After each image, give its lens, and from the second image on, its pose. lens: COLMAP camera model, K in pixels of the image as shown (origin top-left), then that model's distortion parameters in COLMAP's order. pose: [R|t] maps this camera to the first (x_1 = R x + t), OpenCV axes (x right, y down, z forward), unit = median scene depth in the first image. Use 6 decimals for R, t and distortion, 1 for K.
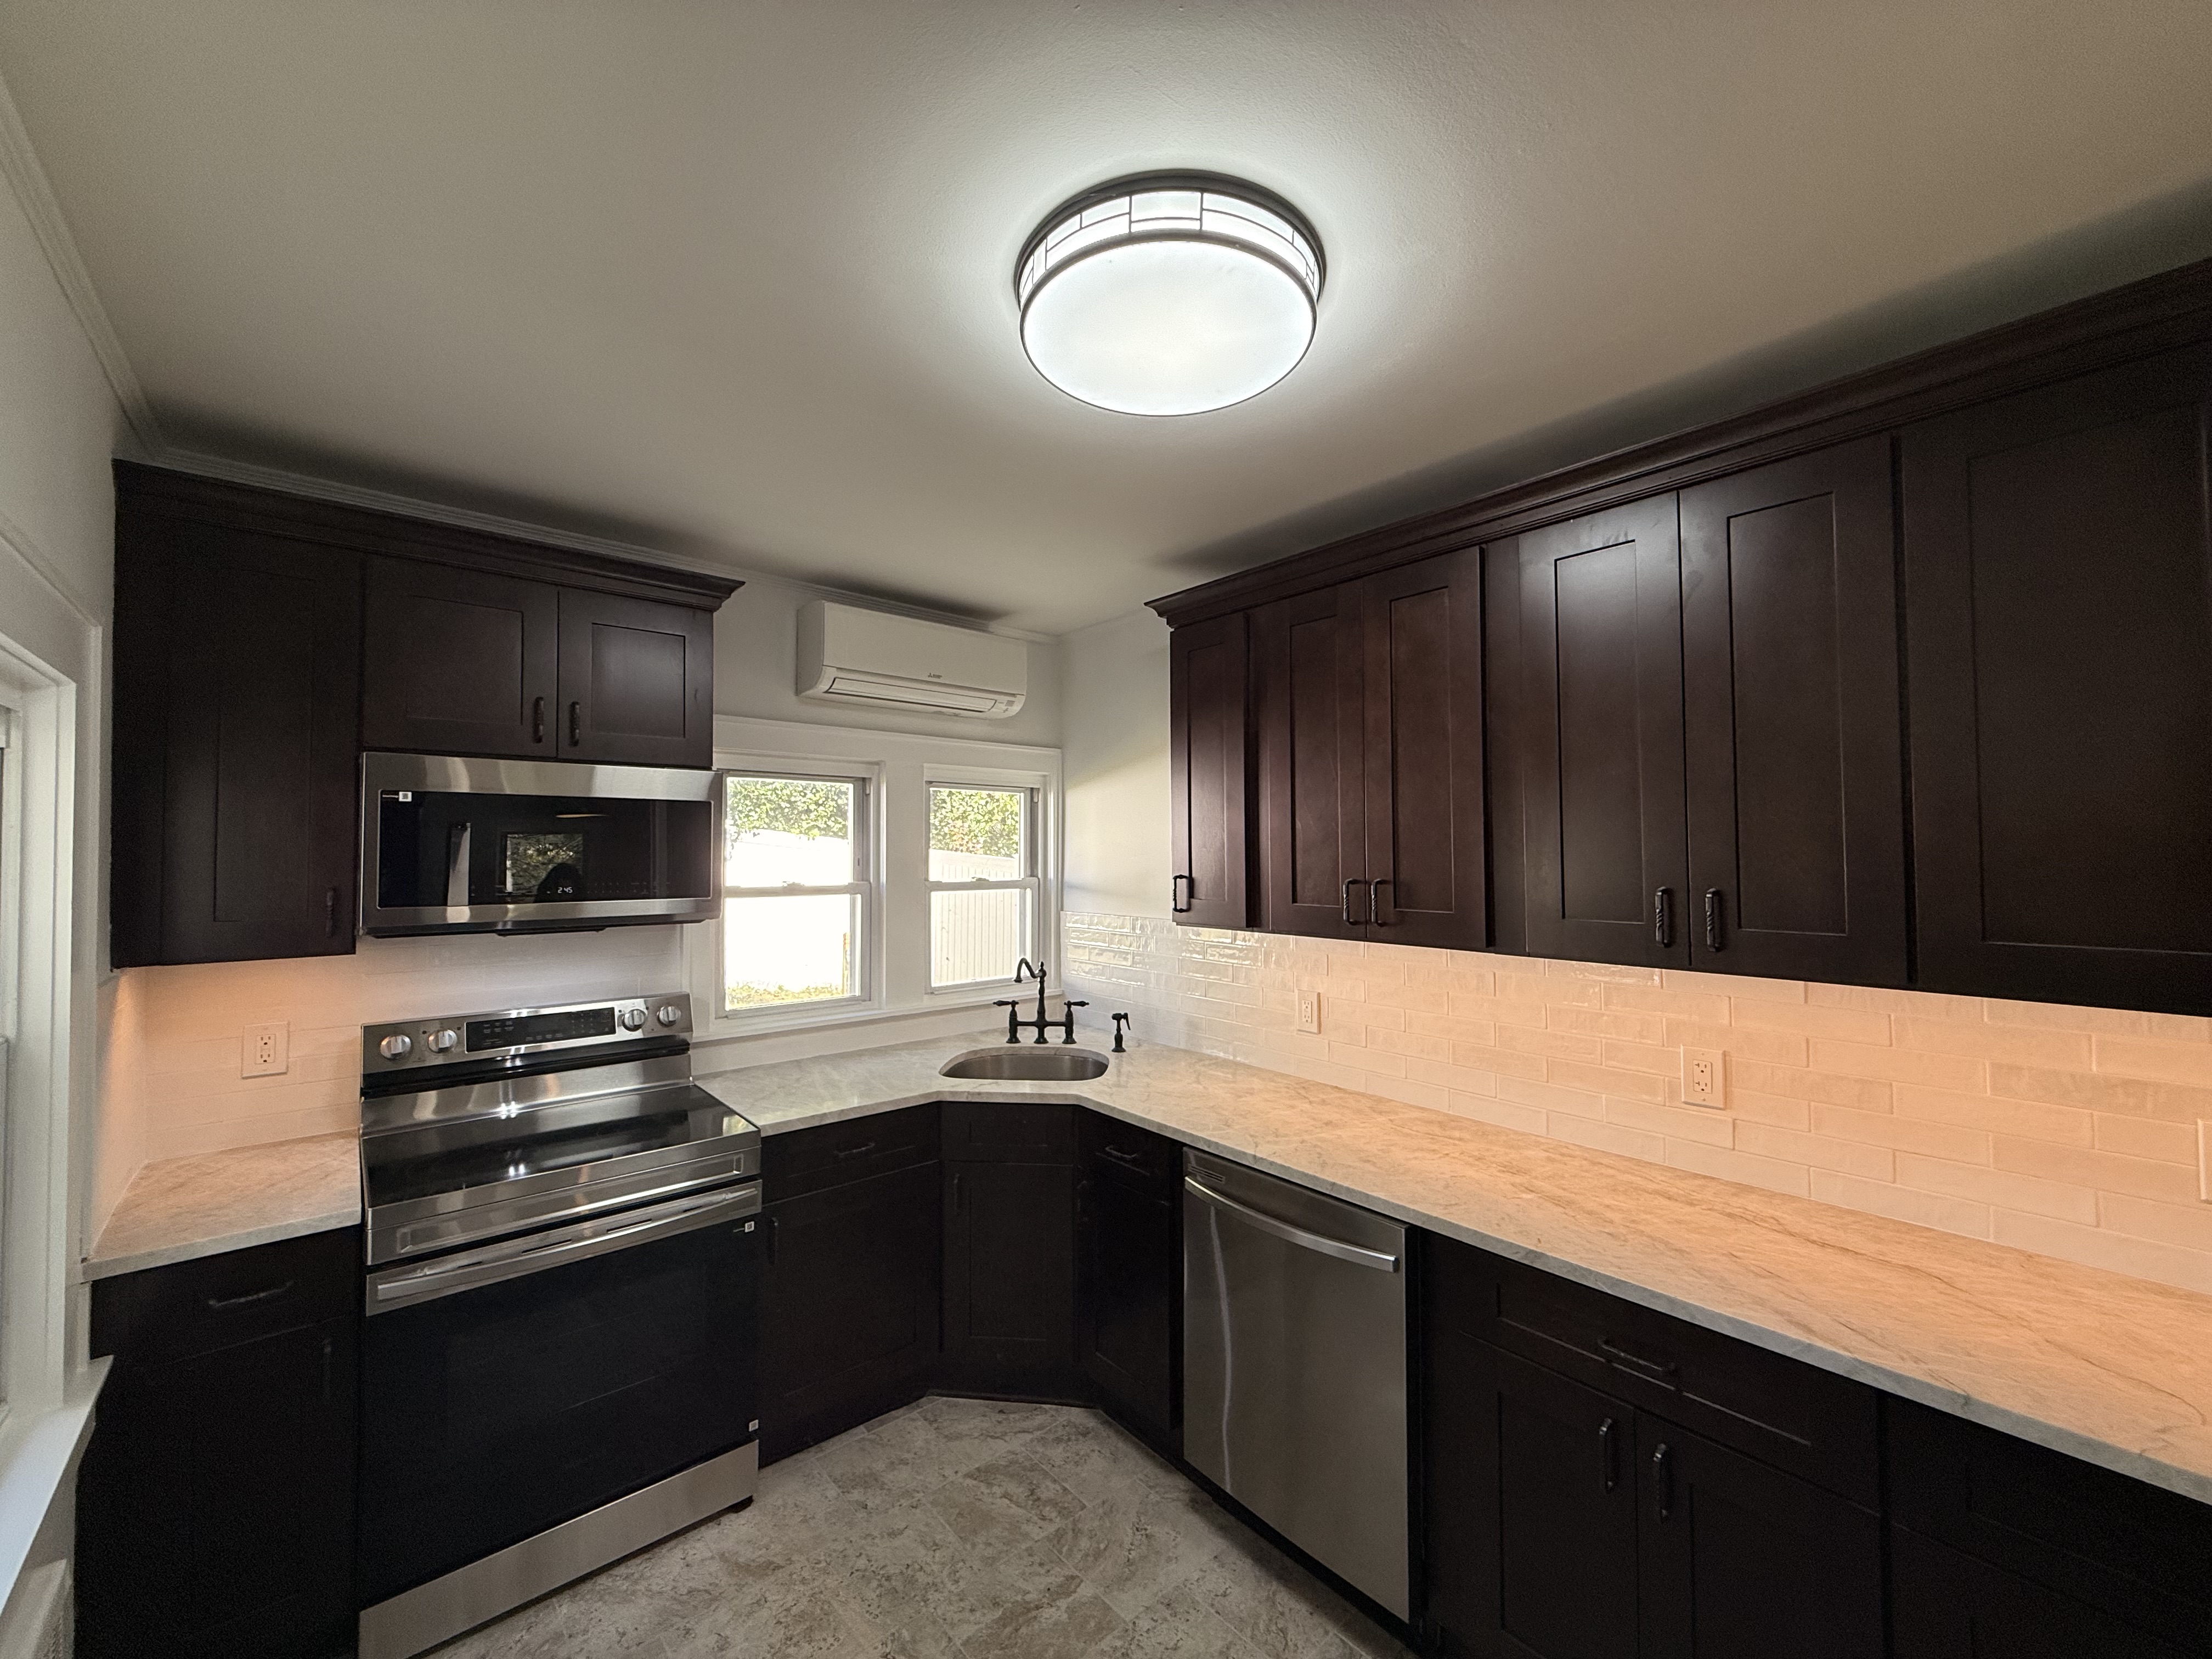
lens RADIAL K [[884.5, 0, 1105.8], [0, 884.5, 818.3], [0, 0, 1]] dist [0.001434, 0.000136]
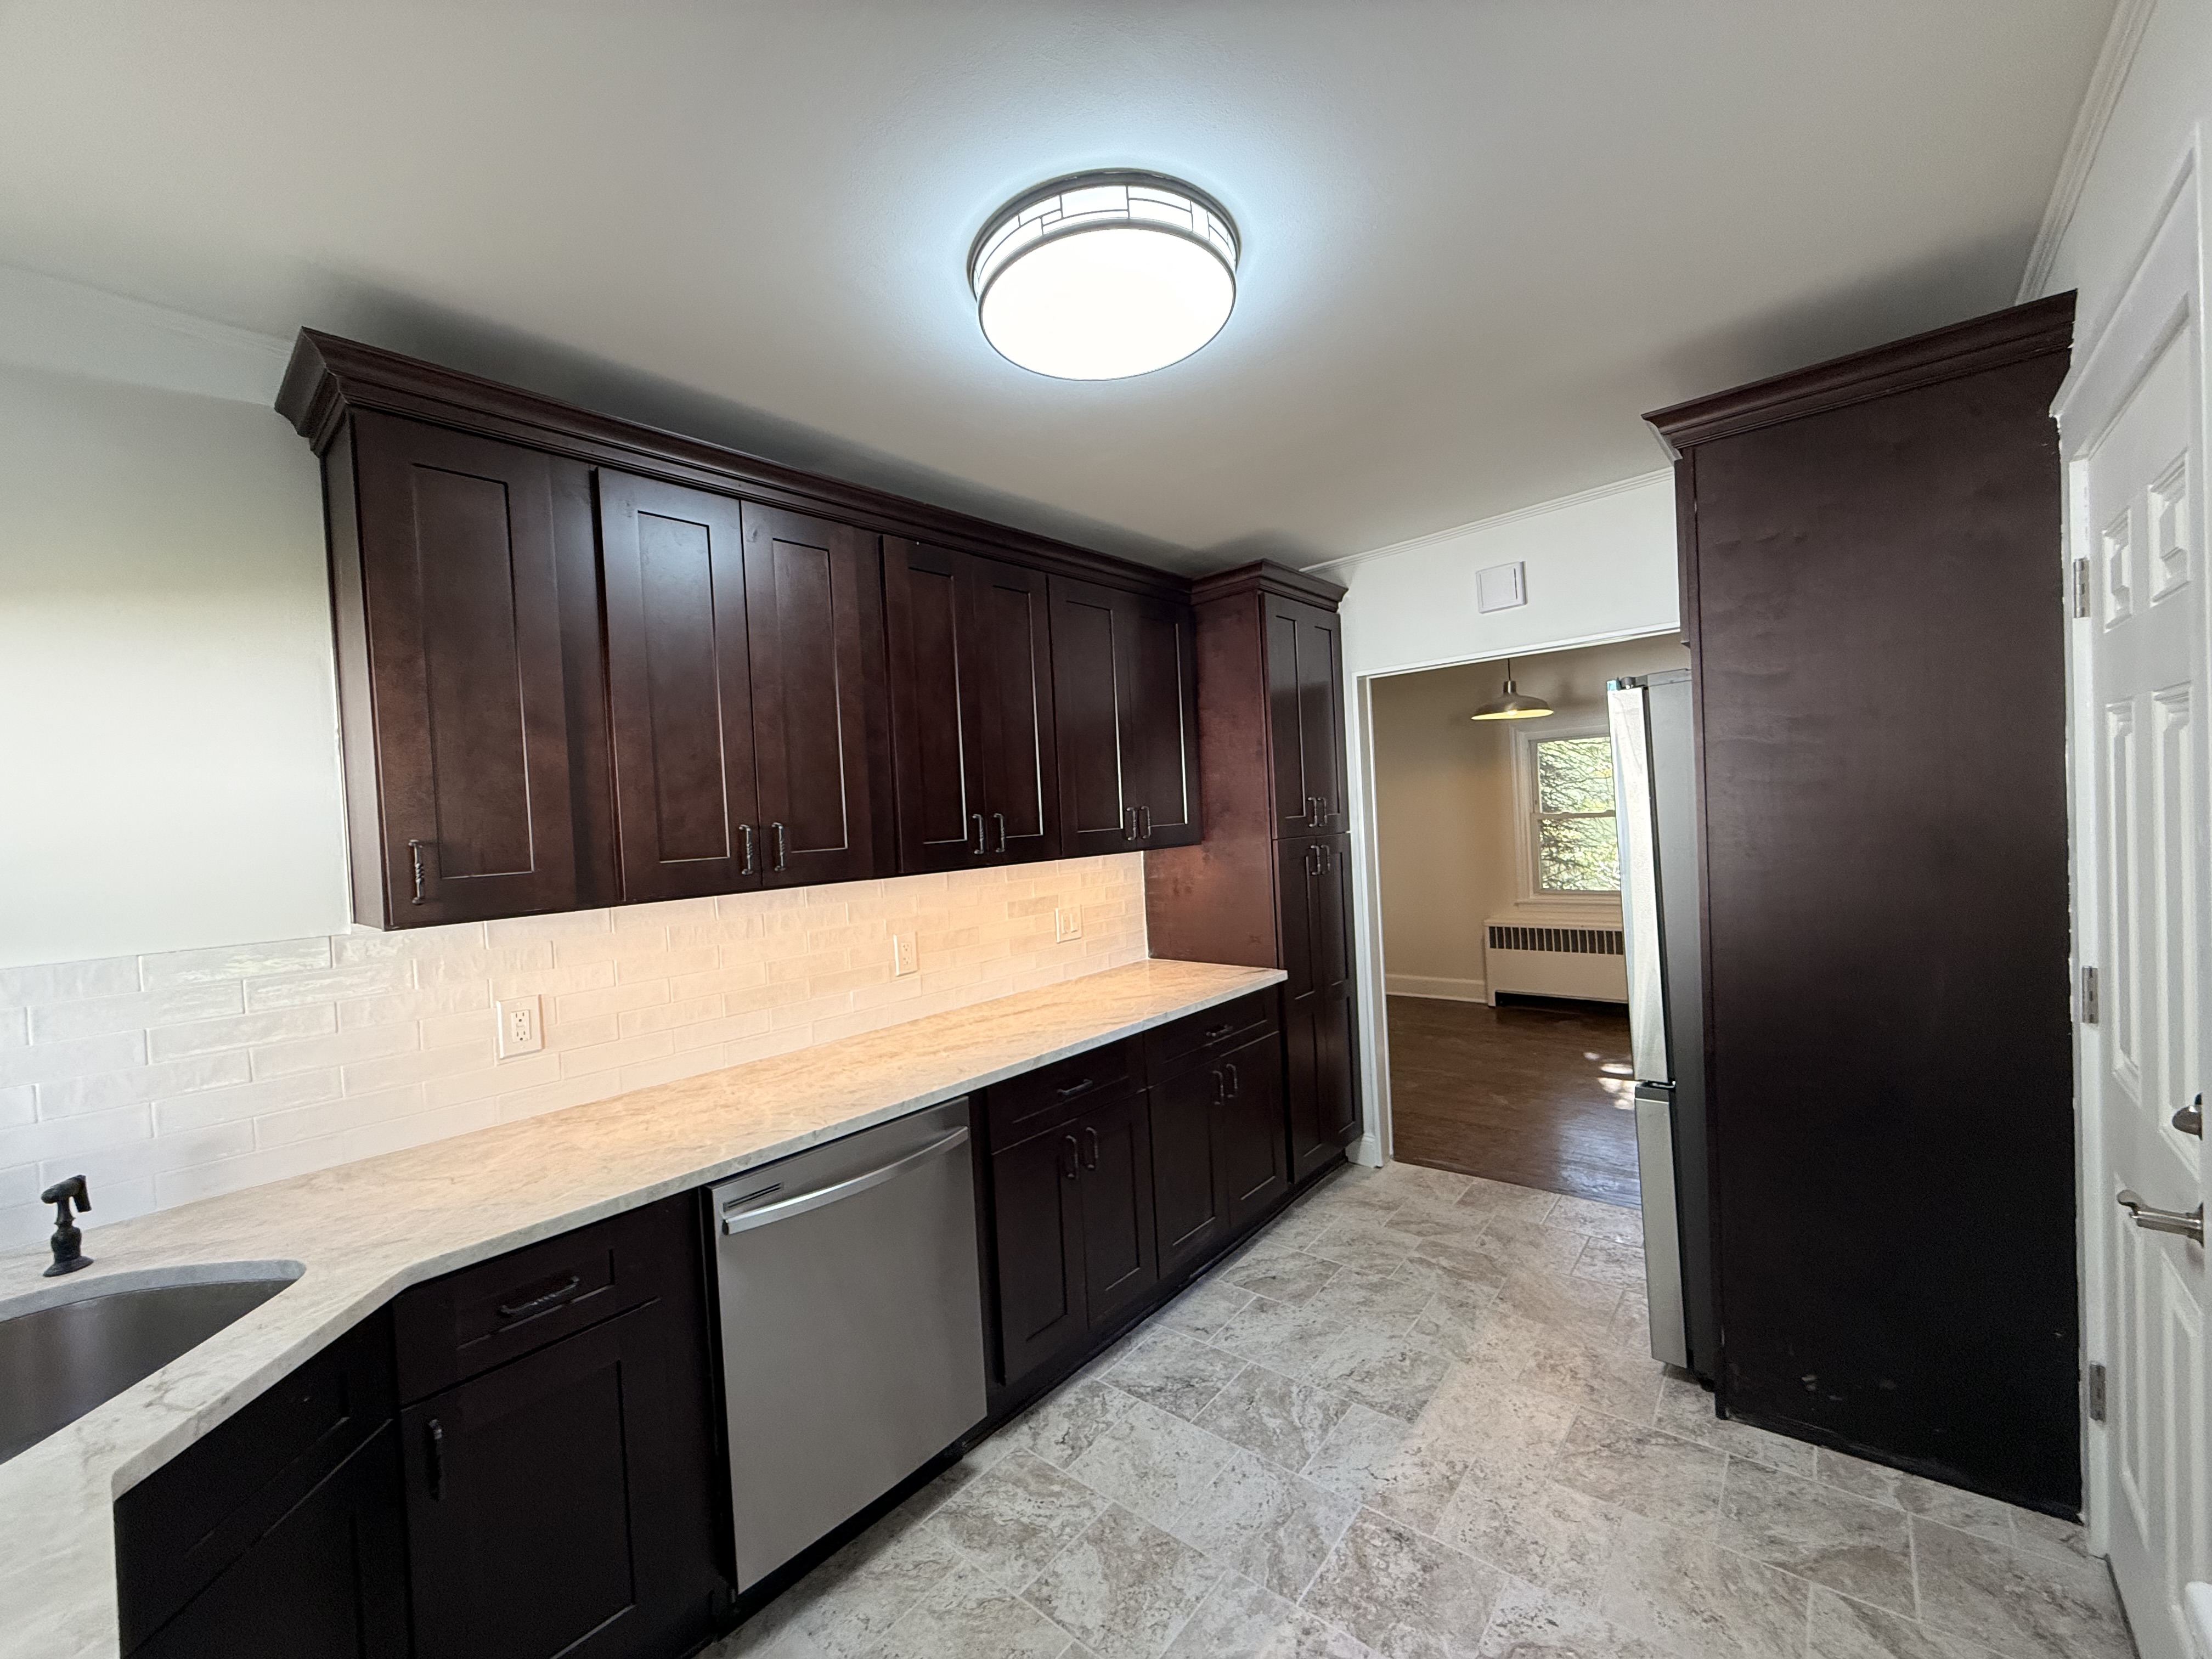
lens RADIAL K [[884.5, 0, 1114.2], [0, 884.5, 832.8], [0, 0, 1]] dist [0.001434, 0.000136]
pose [[-0.150014, -0.012271, 0.988608, -0.661551], [0.019638, 0.999689, 0.015388, 0.072264], [-0.988489, 0.021723, -0.149726, 0.752622]]
